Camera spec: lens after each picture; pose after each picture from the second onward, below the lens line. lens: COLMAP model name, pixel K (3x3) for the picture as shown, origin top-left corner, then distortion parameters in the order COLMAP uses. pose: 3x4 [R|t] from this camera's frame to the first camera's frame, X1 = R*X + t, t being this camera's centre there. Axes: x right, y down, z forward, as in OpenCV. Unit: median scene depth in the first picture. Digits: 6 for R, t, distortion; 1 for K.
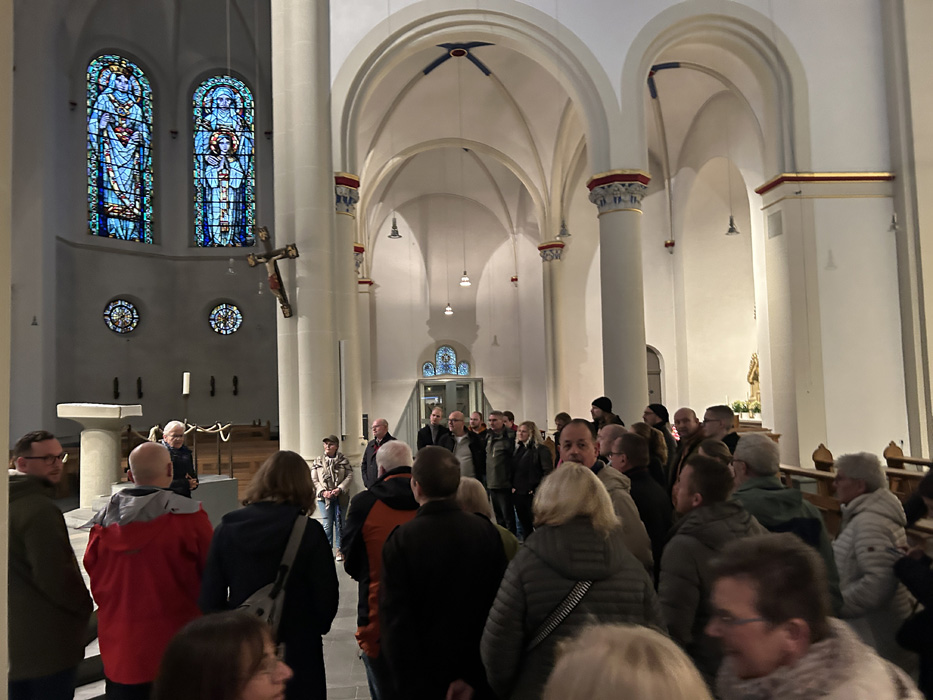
lens RADIAL K [[704.9, 0, 467.0], [0, 704.9, 353.6], [0, 0, 1]] dist [0.073411, -0.075876]
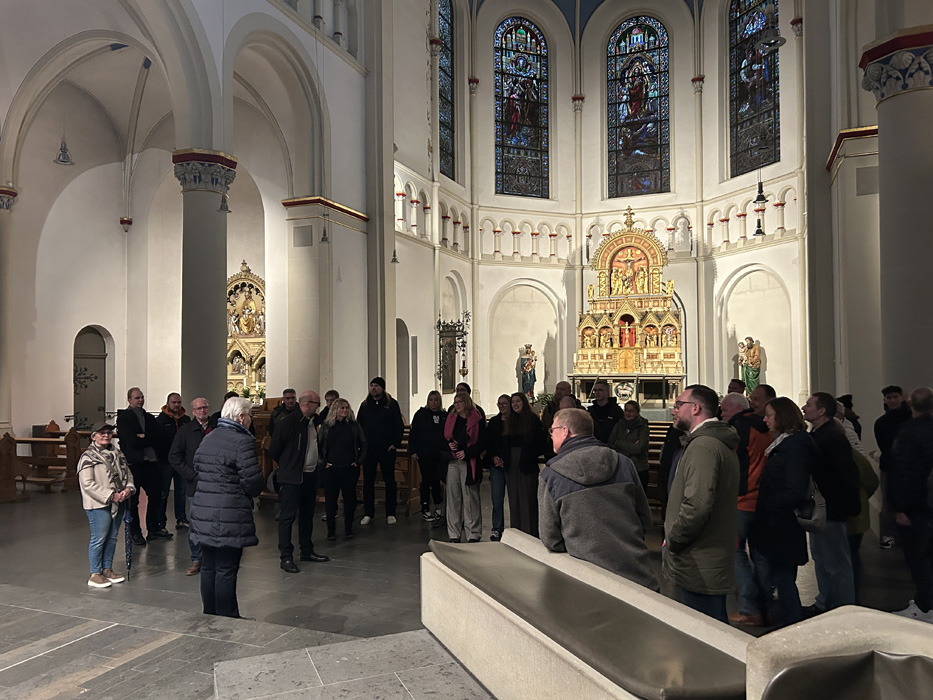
lens RADIAL K [[704.9, 0, 465.0], [0, 704.9, 353.2], [0, 0, 1]] dist [0.073411, -0.075876]
pose [[0.472200, 0.053323, 0.879877, -0.463407], [-0.060870, 0.997758, -0.027800, 0.028002], [-0.879387, -0.040432, 0.474387, 0.203045]]
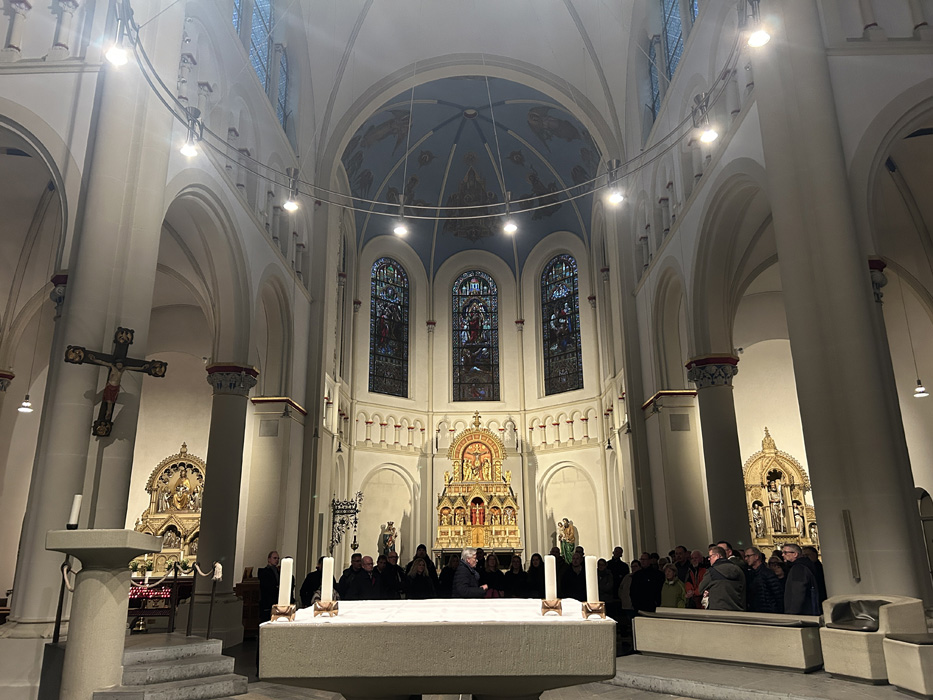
lens RADIAL K [[704.9, 0, 464.1], [0, 704.9, 342.2], [0, 0, 1]] dist [0.073411, -0.075876]
pose [[0.131182, 0.310550, 0.941462, -0.920189], [-0.055361, 0.950481, -0.305811, 0.070781], [-0.989811, -0.012004, 0.141878, 0.413720]]
